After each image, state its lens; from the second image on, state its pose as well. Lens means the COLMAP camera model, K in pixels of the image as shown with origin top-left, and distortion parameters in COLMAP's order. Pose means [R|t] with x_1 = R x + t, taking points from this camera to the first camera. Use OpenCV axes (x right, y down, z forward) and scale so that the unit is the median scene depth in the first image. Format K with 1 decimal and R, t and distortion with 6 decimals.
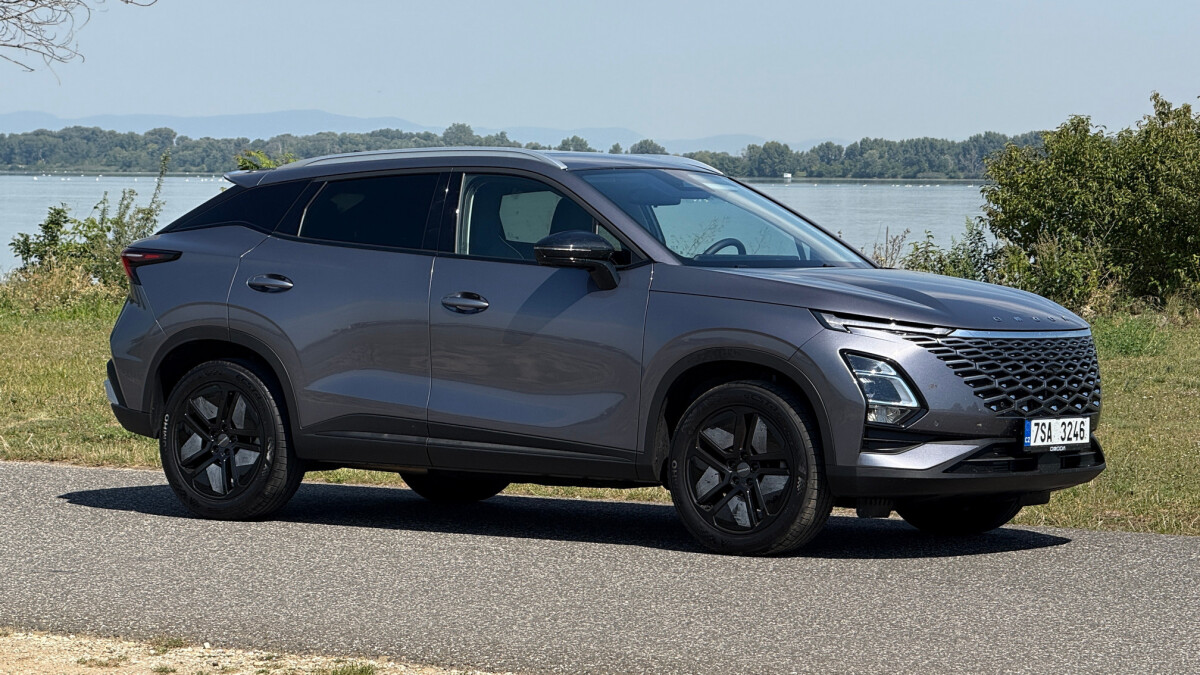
lens RADIAL K [[4546.8, 0, 600.3], [0, 4546.8, 337.5], [0, 0, 1]] dist [0.386763, 0.000000]
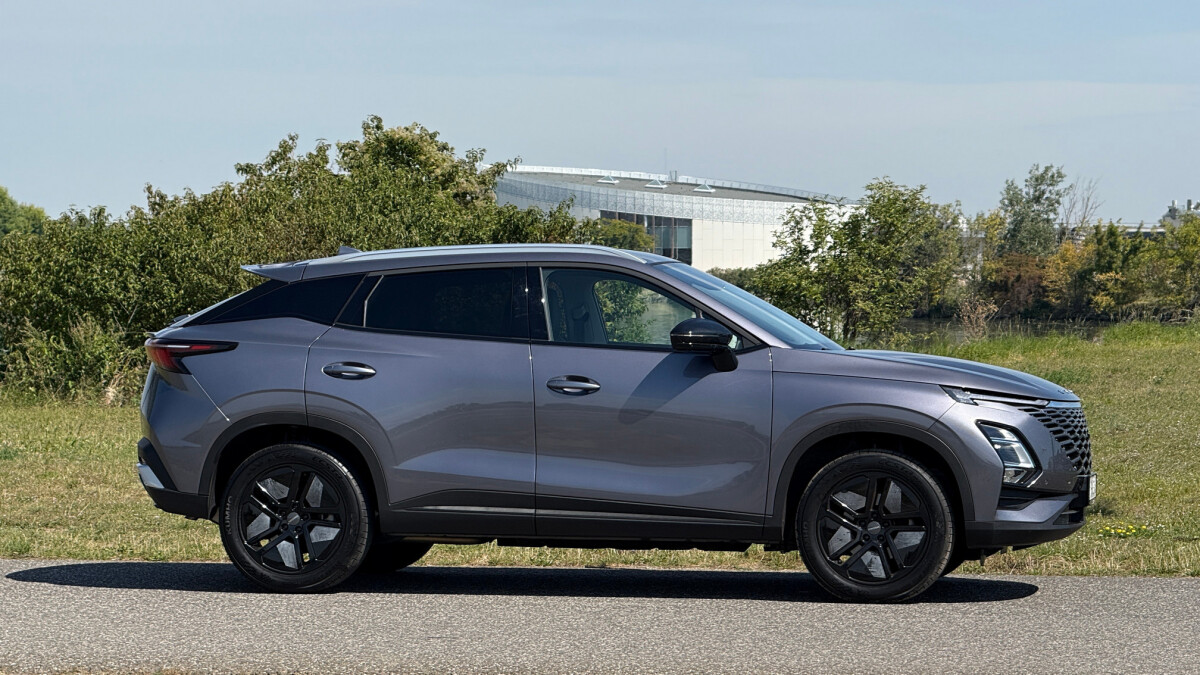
lens RADIAL K [[4546.8, 0, 599.6], [0, 4546.8, 336.6], [0, 0, 1]] dist [0.386763, 0.000000]
pose [[0.891192, -0.011485, 0.453481, -0.534515], [0.019438, 0.999728, -0.012881, -0.005211], [-0.453210, 0.020294, 0.891173, 0.017677]]
